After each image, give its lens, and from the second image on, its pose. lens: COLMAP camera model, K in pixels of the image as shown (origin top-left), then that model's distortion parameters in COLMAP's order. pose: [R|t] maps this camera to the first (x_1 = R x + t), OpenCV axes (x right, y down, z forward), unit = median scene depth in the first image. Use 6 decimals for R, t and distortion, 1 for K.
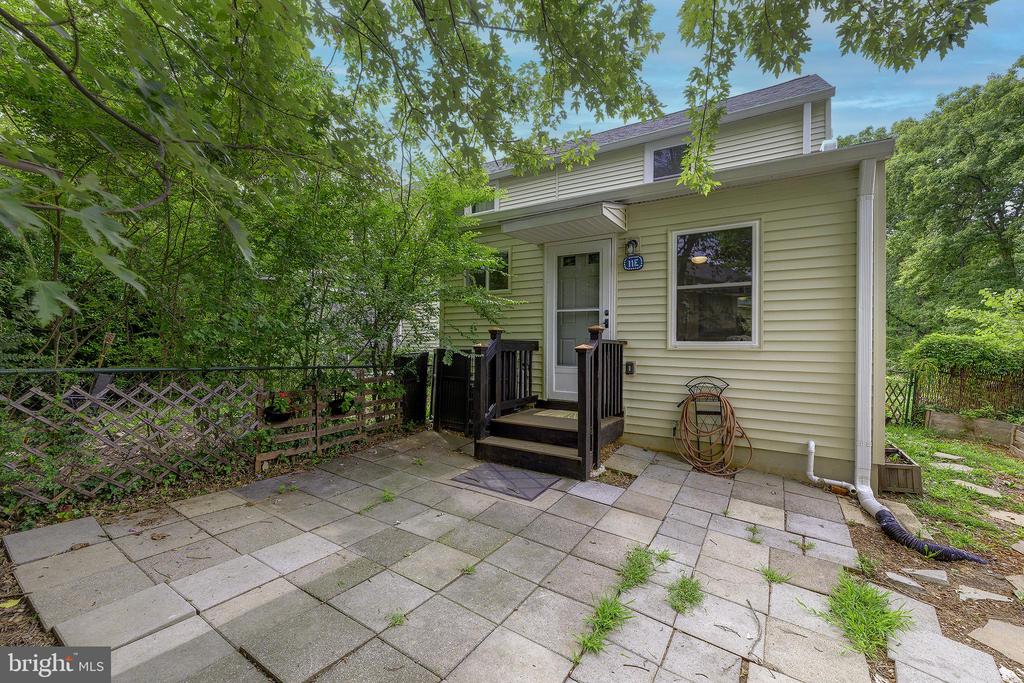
lens RADIAL K [[431.7, 0, 512.0], [0, 431.7, 341.5], [0, 0, 1]] dist [-0.002313, -0.000350]
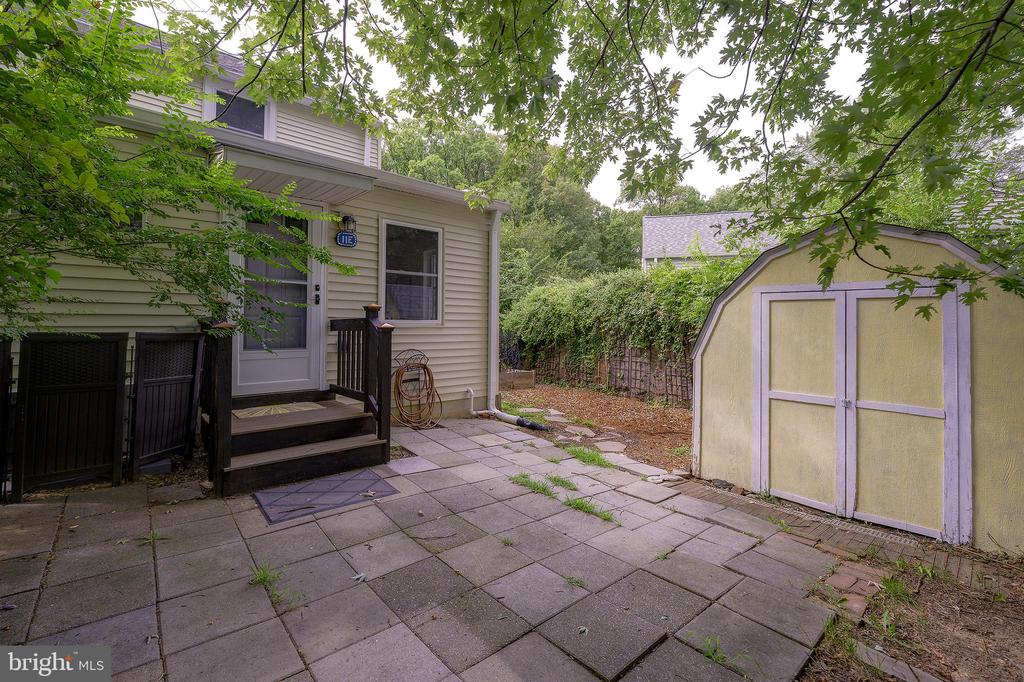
lens RADIAL K [[445.2, 0, 517.6], [0, 445.2, 316.8], [0, 0, 1]] dist [-0.000119, -0.000072]
pose [[0.255282, 0.007840, 0.966835, -0.788367], [-0.007932, 0.999950, -0.006014, -0.004875], [-0.966834, -0.006133, 0.255331, 0.489329]]
